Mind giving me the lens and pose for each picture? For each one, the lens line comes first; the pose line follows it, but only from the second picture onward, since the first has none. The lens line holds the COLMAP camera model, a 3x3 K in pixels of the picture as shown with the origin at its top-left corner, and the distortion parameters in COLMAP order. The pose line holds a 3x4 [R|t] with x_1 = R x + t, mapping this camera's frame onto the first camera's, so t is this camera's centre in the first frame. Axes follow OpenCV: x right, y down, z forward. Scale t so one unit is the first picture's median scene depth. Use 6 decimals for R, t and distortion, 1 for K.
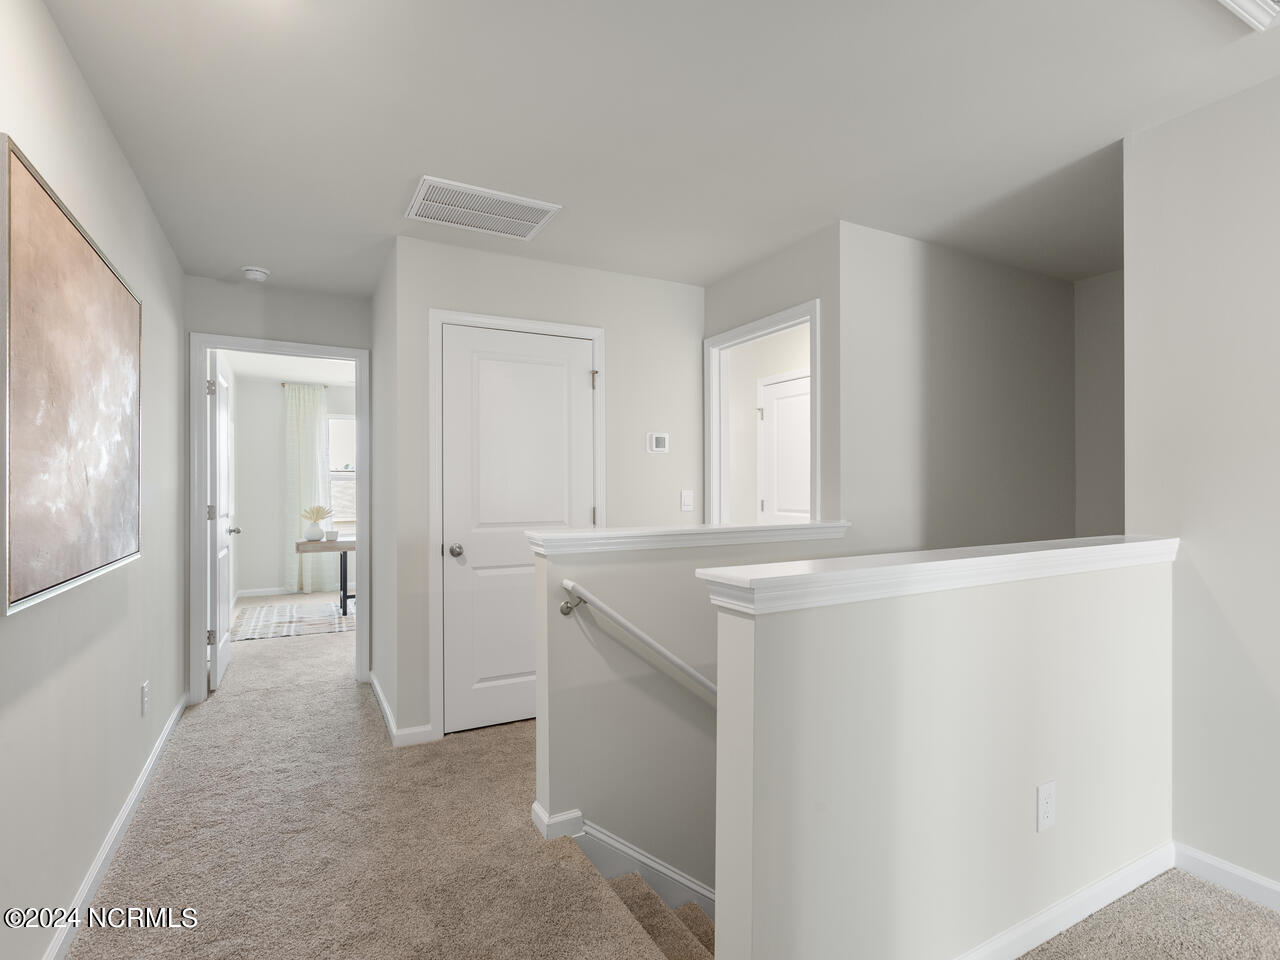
lens RADIAL K [[613.0, 0, 631.8], [0, 613.0, 479.3], [0, 0, 1]] dist [0.001227, -0.001004]
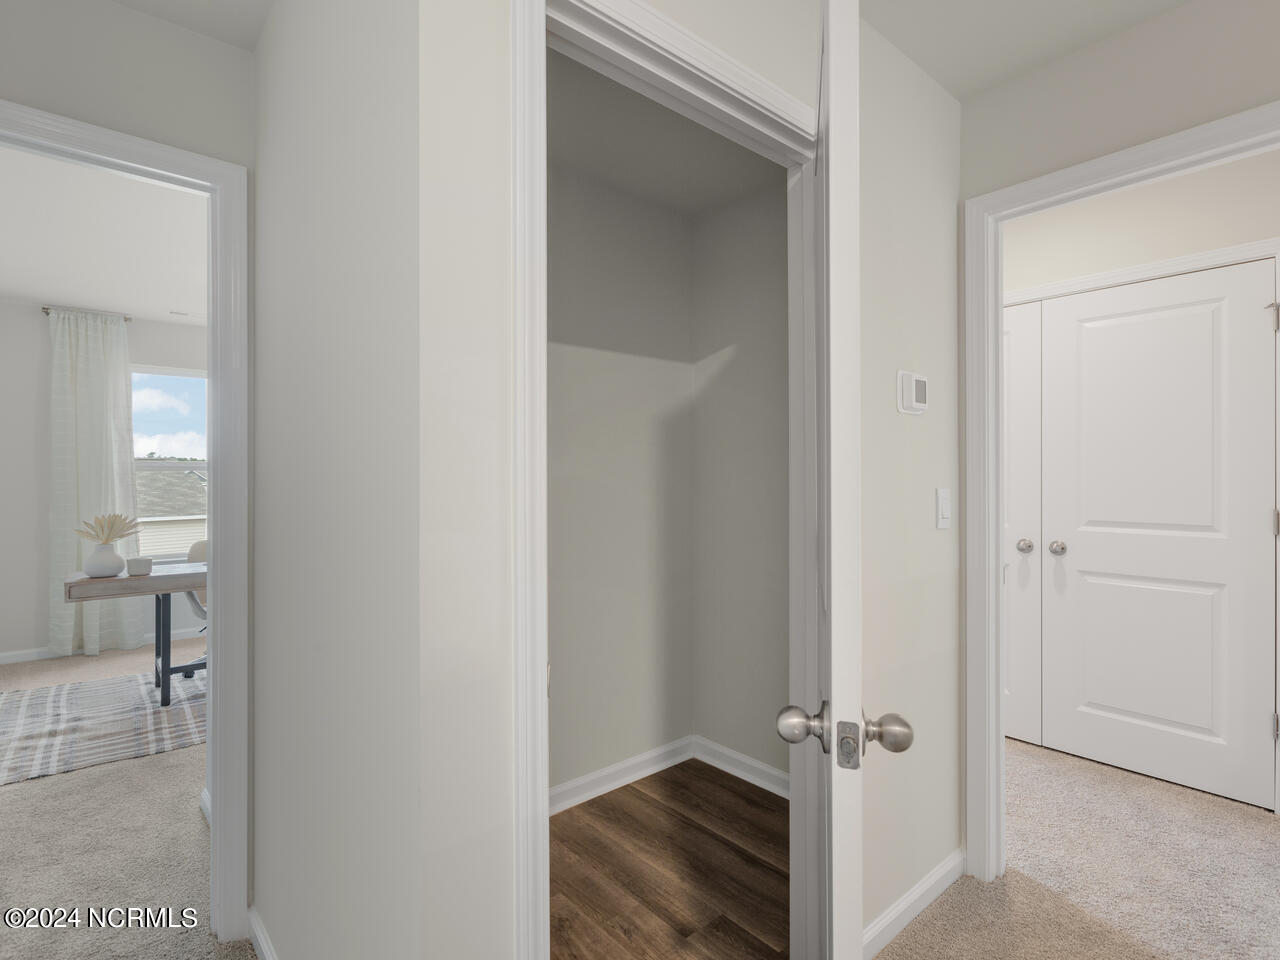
lens RADIAL K [[636.7, 0, 637.5], [0, 636.7, 471.2], [0, 0, 1]] dist [0.002690, -0.001131]
pose [[0.976872, 0.001963, 0.213817, -0.166185], [-0.002255, 0.999997, 0.001121, 0.001614], [-0.213814, -0.001577, 0.976873, 0.325899]]
